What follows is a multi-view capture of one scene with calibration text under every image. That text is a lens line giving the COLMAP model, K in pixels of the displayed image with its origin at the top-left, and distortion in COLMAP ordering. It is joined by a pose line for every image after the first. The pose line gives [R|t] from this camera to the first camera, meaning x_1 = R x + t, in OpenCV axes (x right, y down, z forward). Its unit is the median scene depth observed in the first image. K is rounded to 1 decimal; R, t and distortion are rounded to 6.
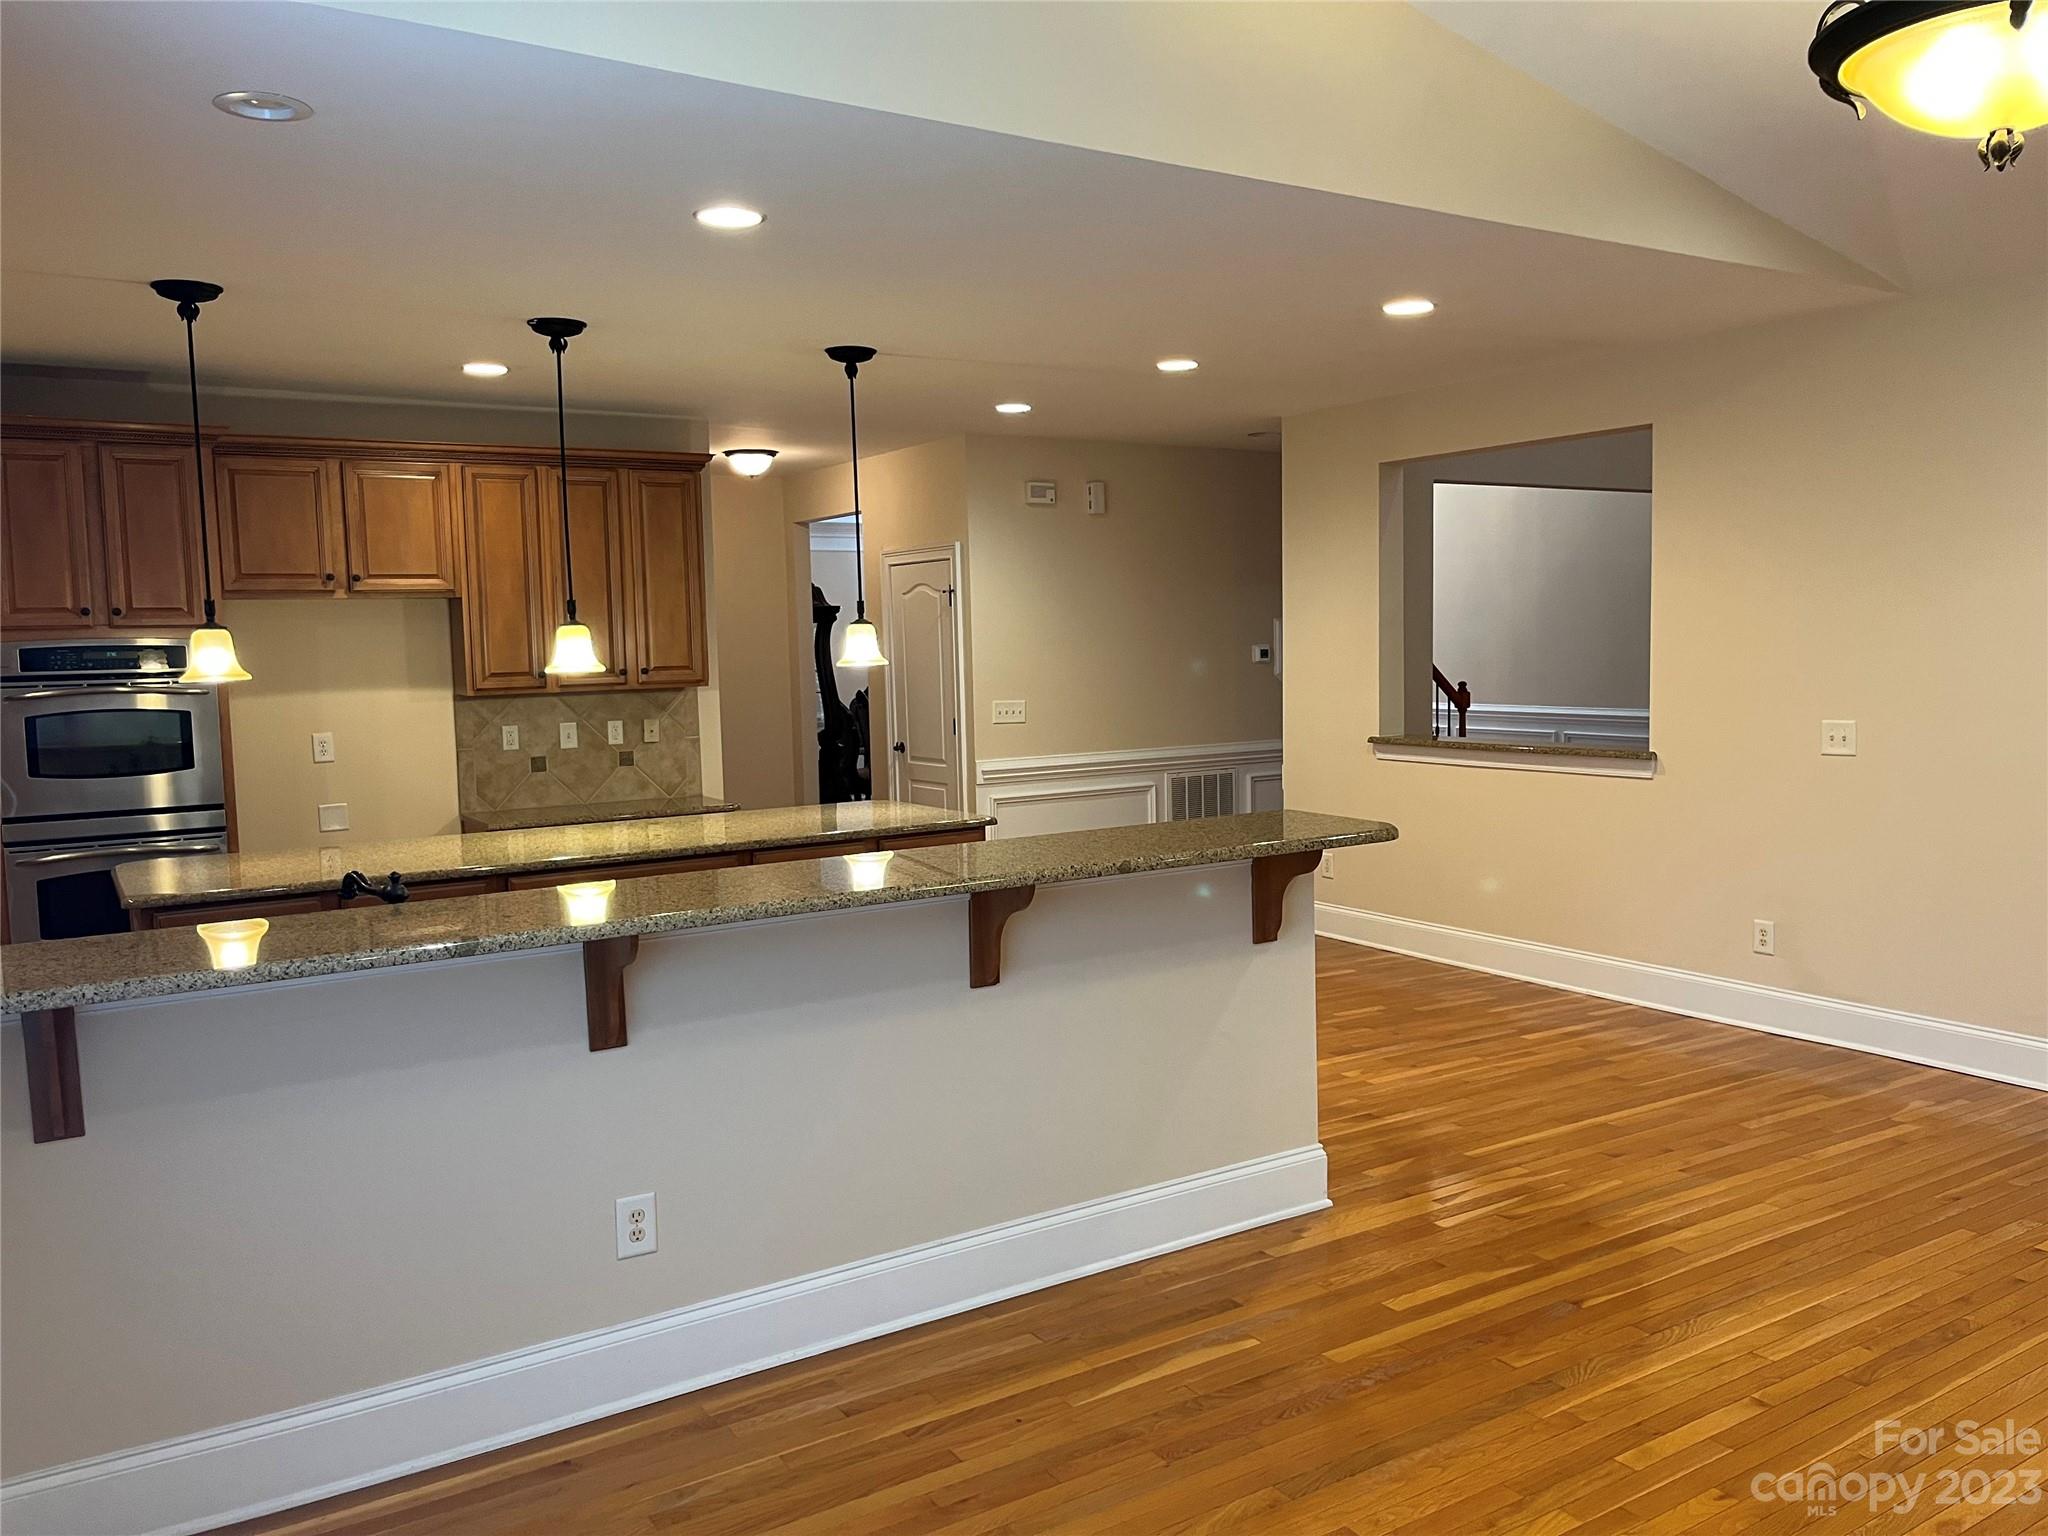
lens RADIAL K [[1547.6, 0, 1057.2], [0, 1547.6, 774.7], [0, 0, 1]] dist [0.030326, -0.003911]
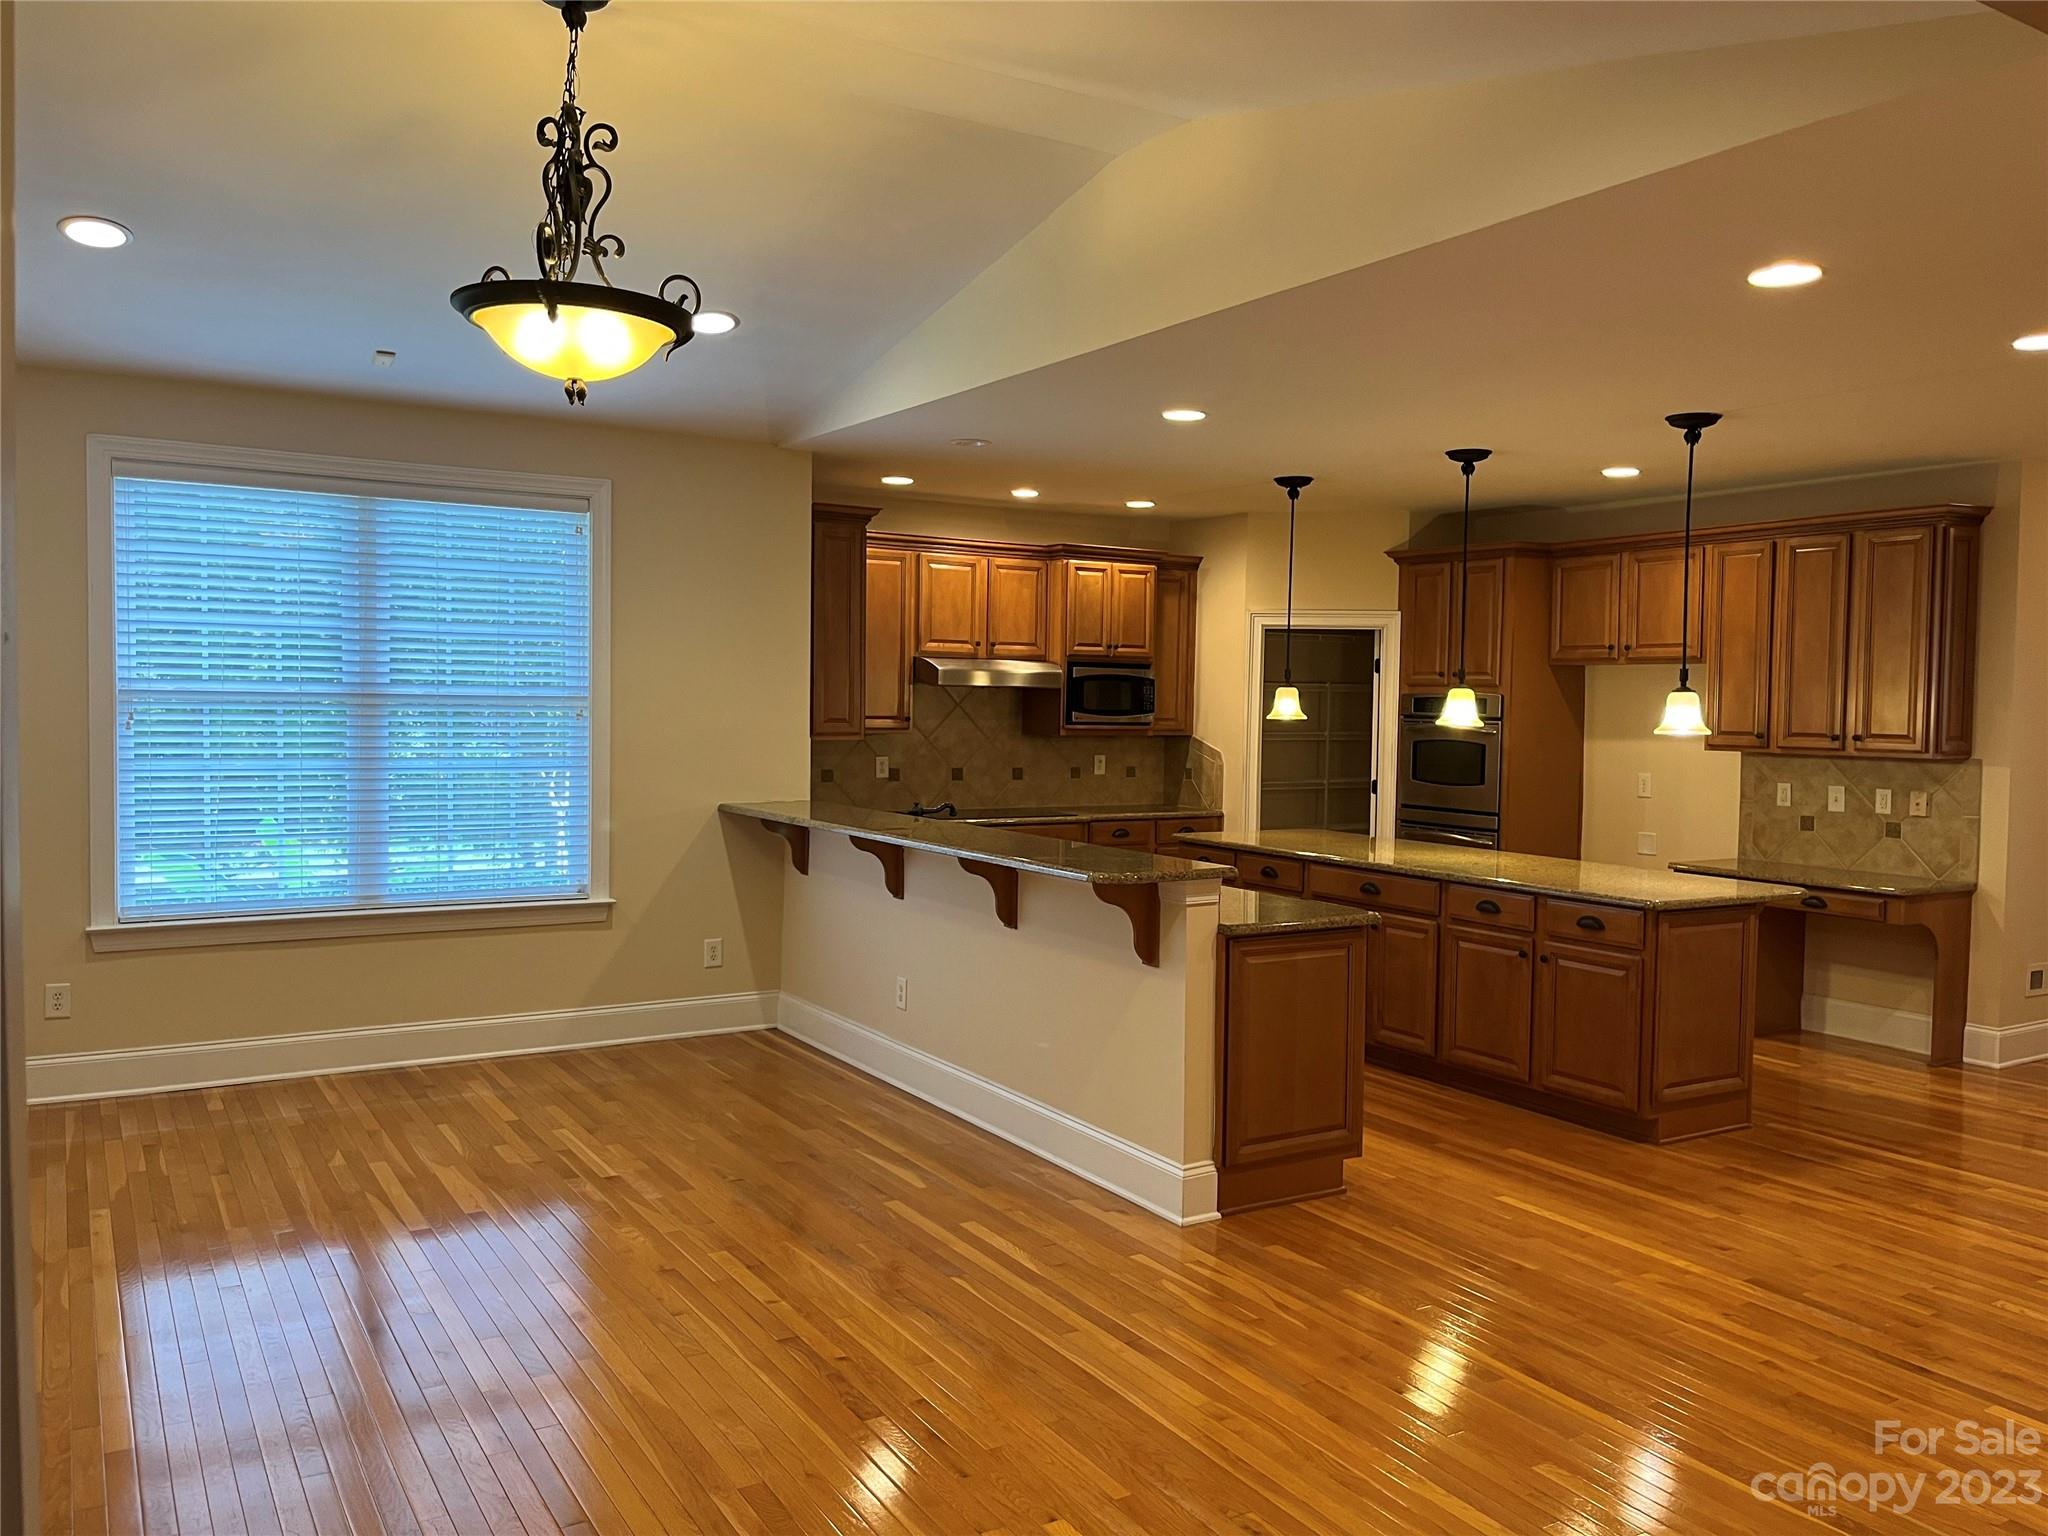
lens RADIAL K [[1539.8, 0, 1006.9], [0, 1539.8, 759.9], [0, 0, 1]] dist [0.085035, -0.136336]
pose [[-0.017068, 0.064916, -0.997745, 0.798956], [-0.105348, 0.992219, 0.066358, -0.069561], [0.994289, 0.106243, -0.010097, 0.545188]]
